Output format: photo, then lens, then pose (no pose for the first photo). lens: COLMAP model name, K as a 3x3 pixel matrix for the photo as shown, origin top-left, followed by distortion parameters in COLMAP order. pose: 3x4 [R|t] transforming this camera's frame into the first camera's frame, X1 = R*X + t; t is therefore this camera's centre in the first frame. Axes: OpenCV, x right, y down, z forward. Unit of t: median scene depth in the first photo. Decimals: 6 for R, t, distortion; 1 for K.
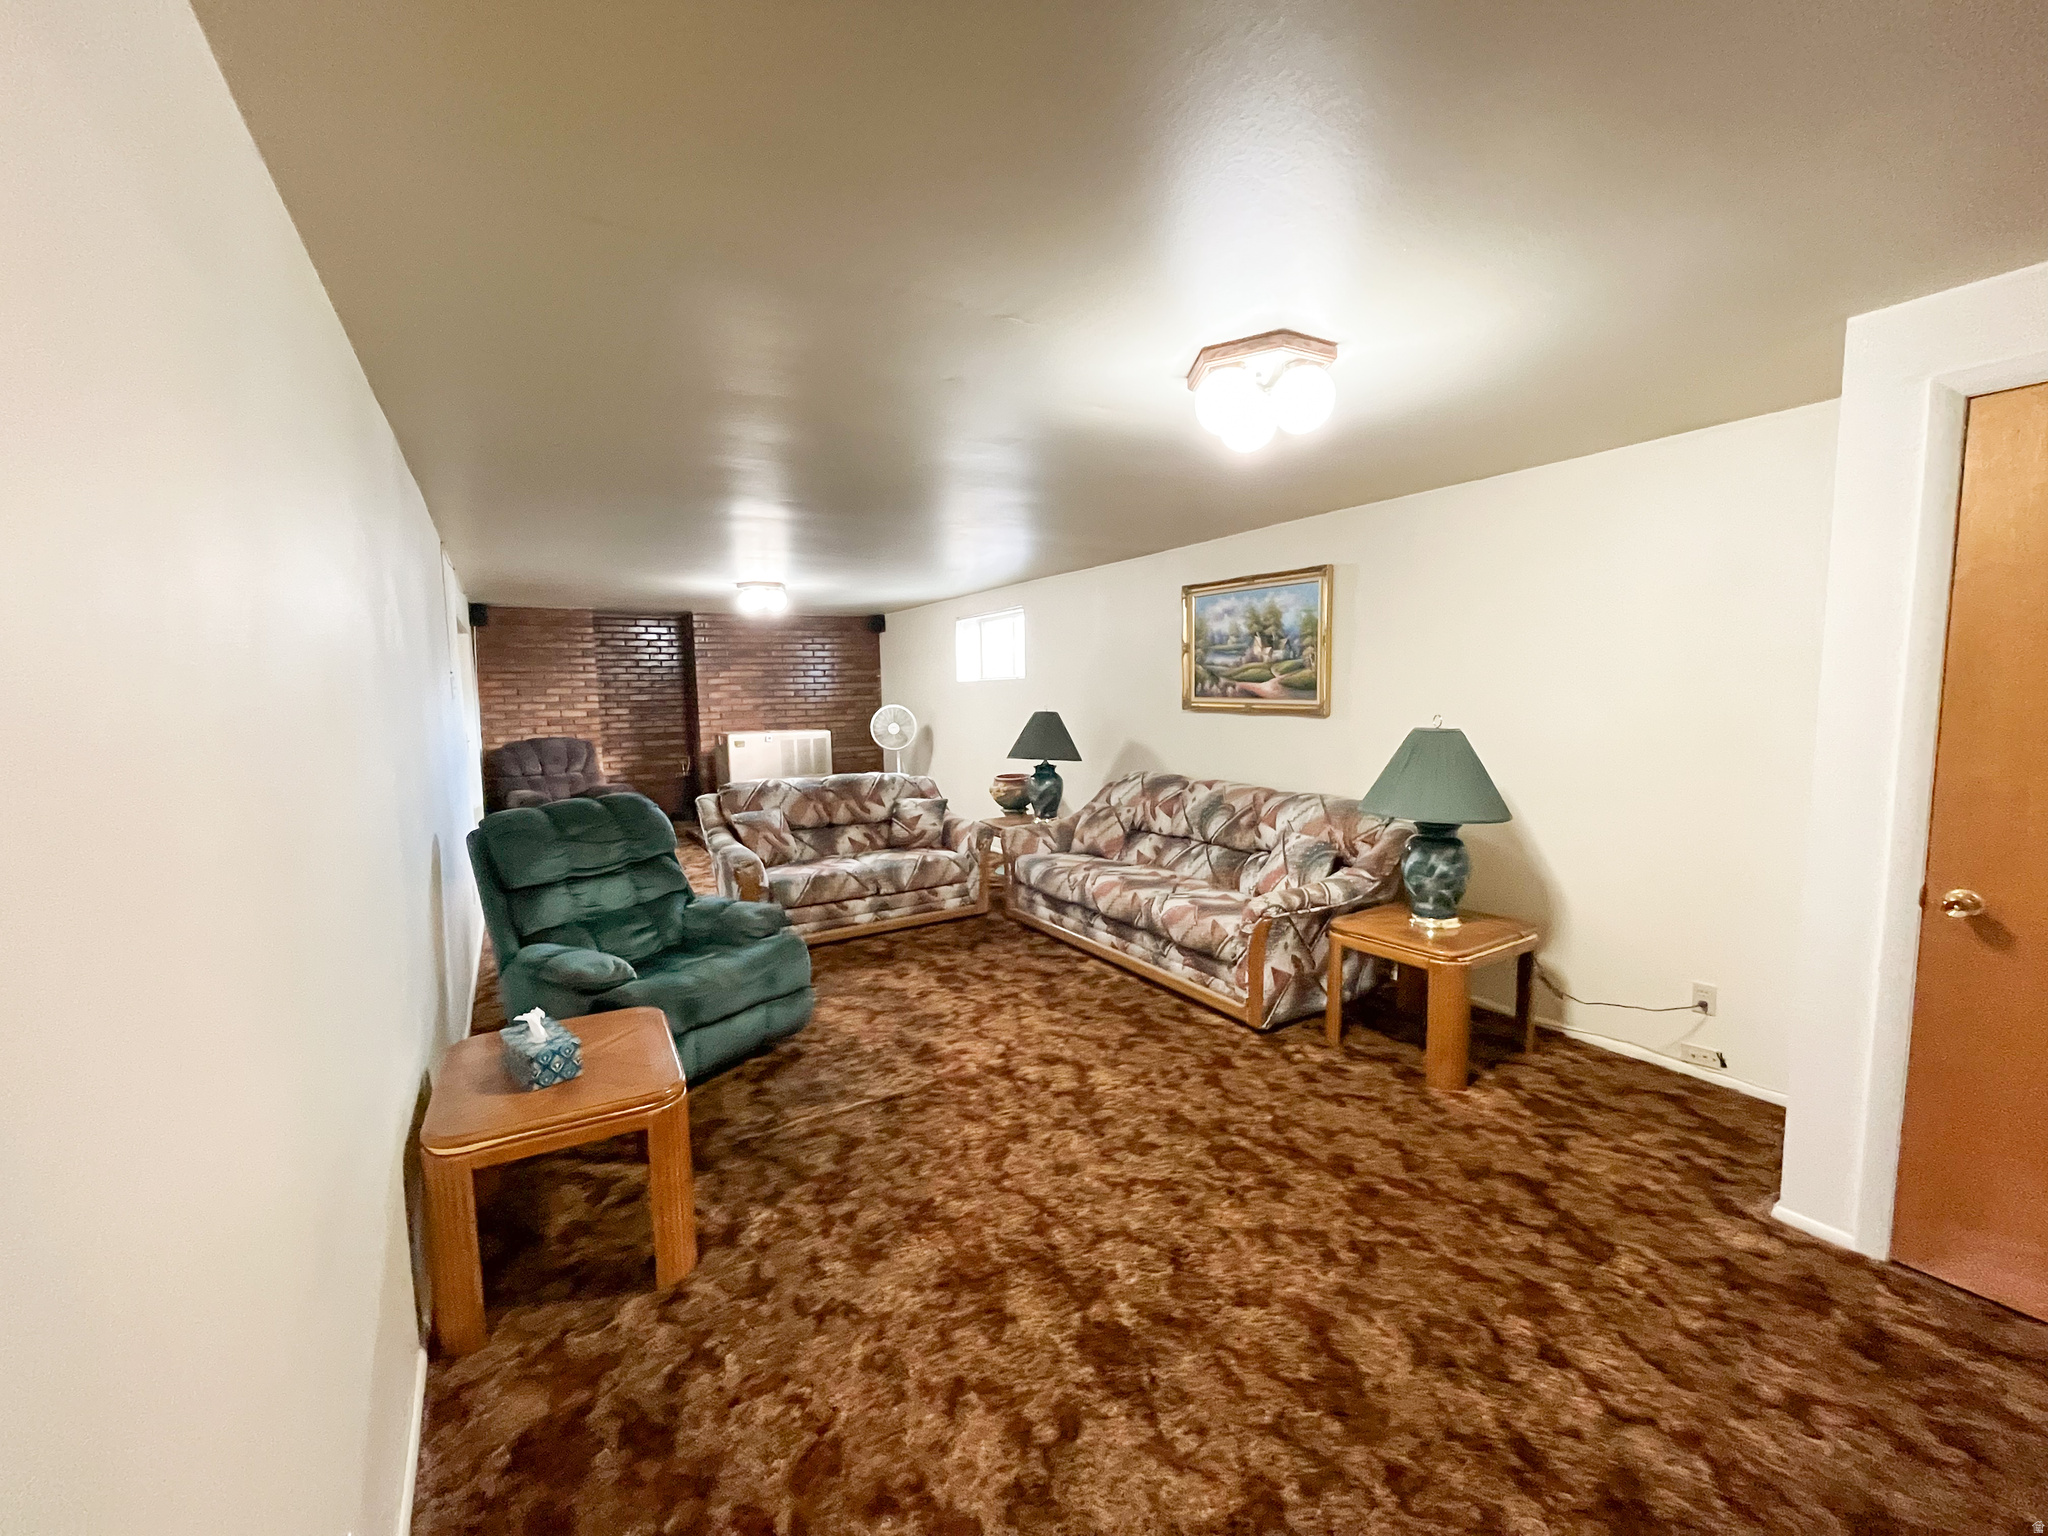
lens RADIAL K [[822.4, 0, 1019.0], [0, 822.4, 773.8], [0, 0, 1]] dist [-0.002300, -0.000044]
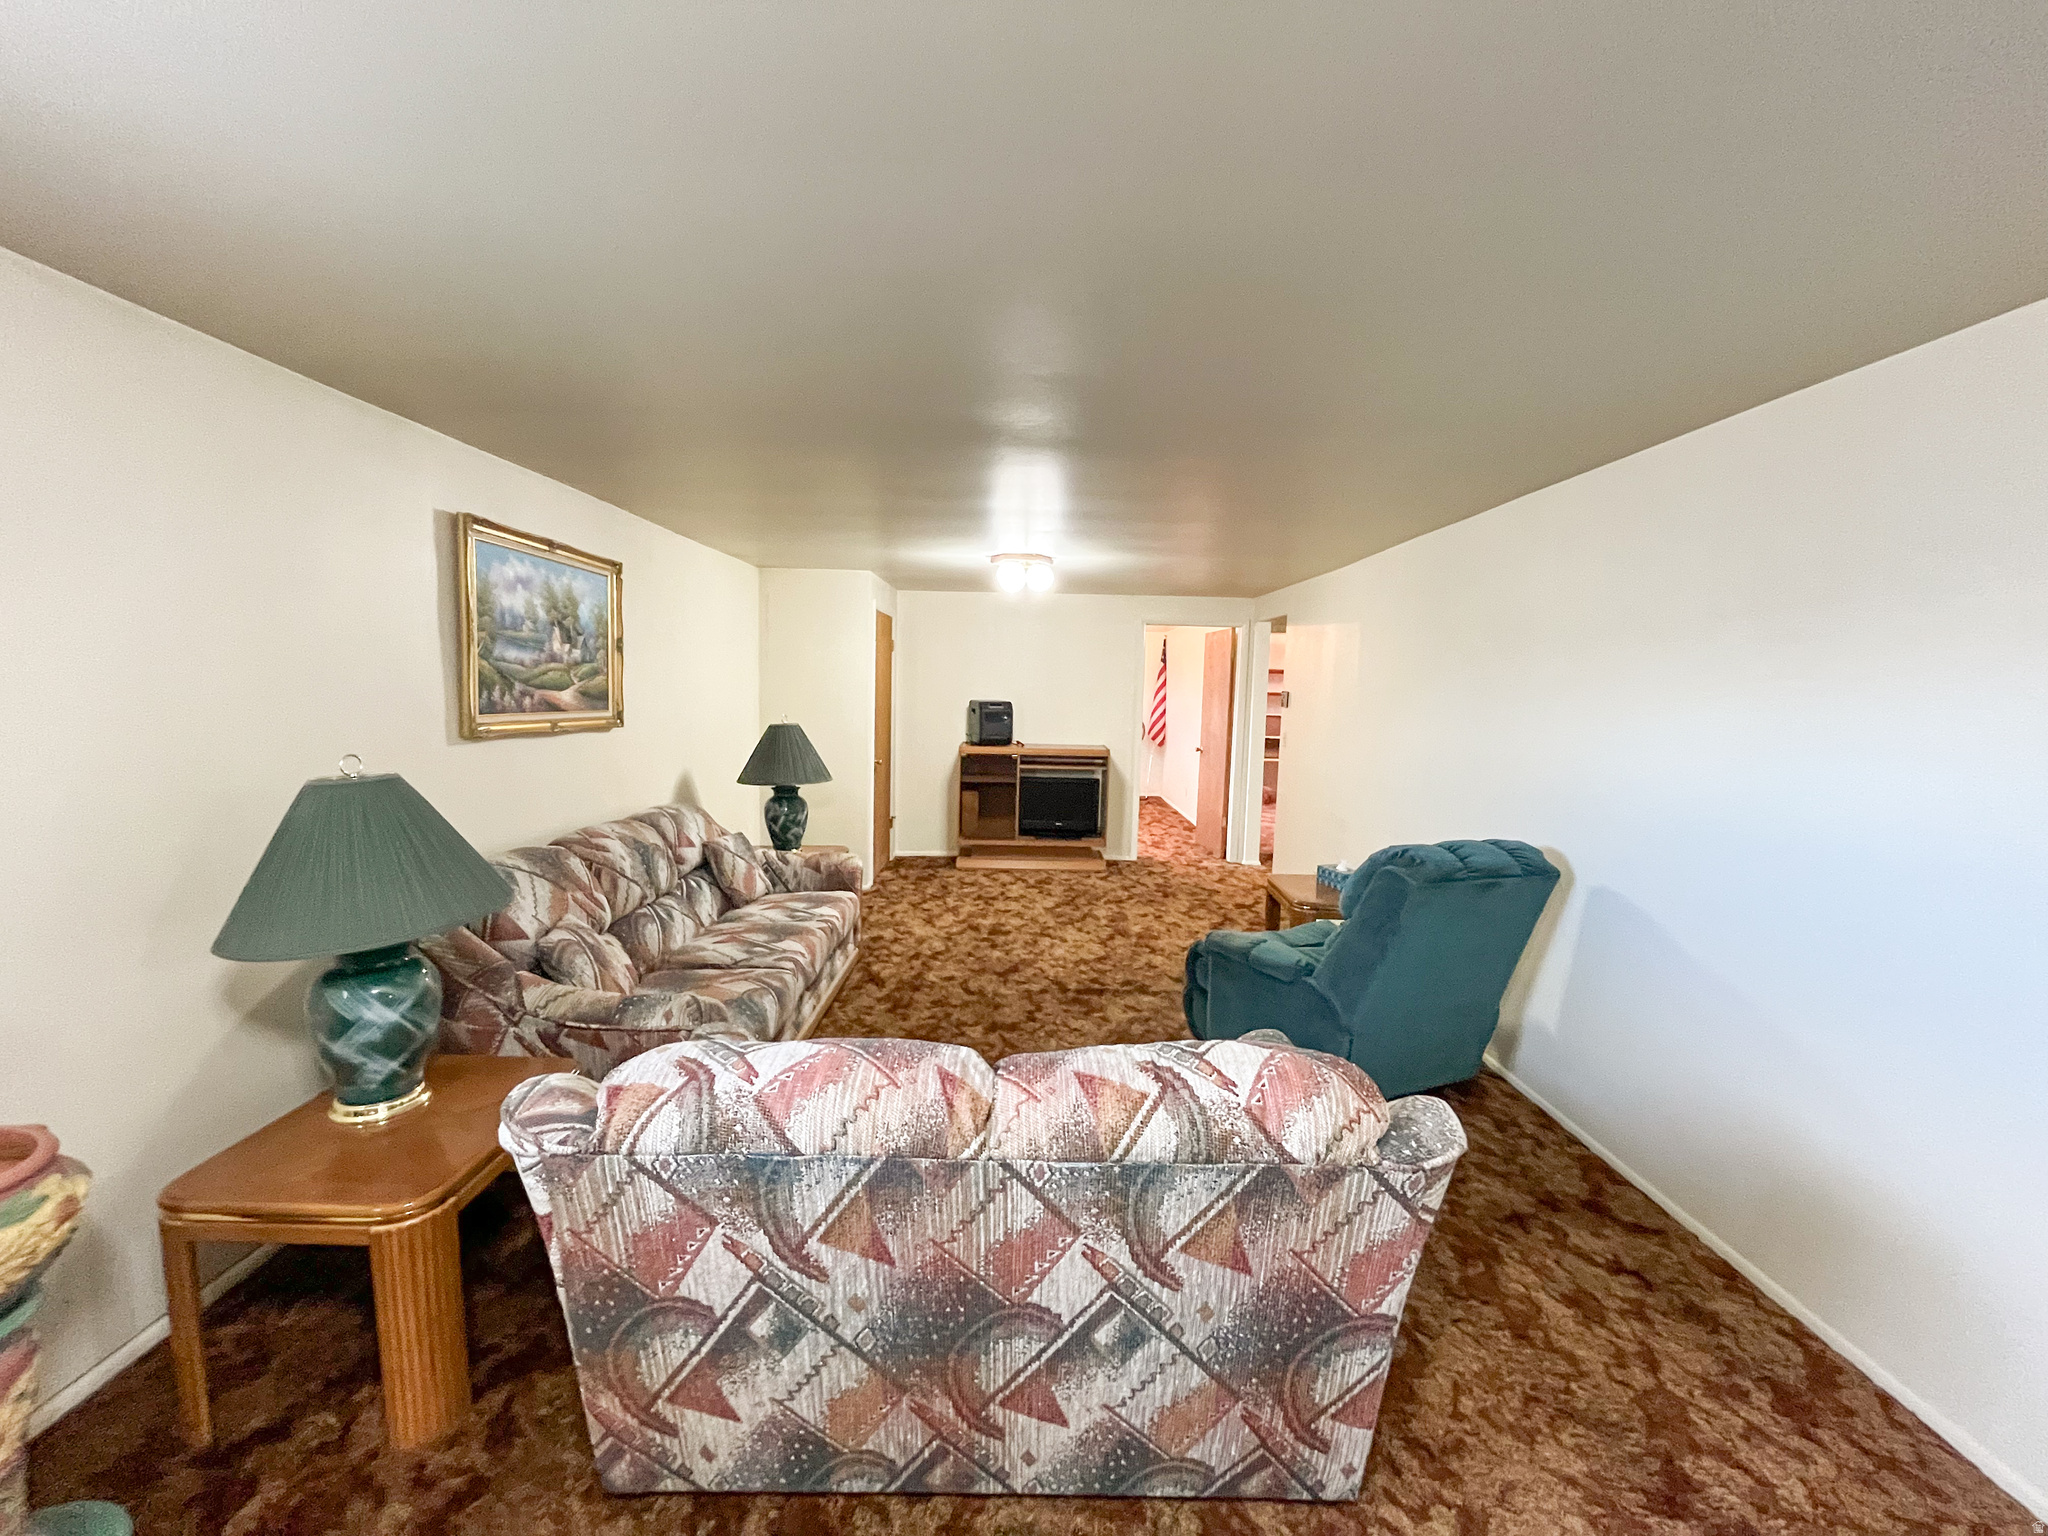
lens RADIAL K [[822.4, 0, 1019.0], [0, 822.4, 773.8], [0, 0, 1]] dist [-0.002300, -0.000044]
pose [[-0.848073, -0.045331, 0.527937, -0.444005], [0.062092, 0.980968, 0.183975, -0.146951], [-0.526229, 0.188805, -0.829117, 1.400235]]
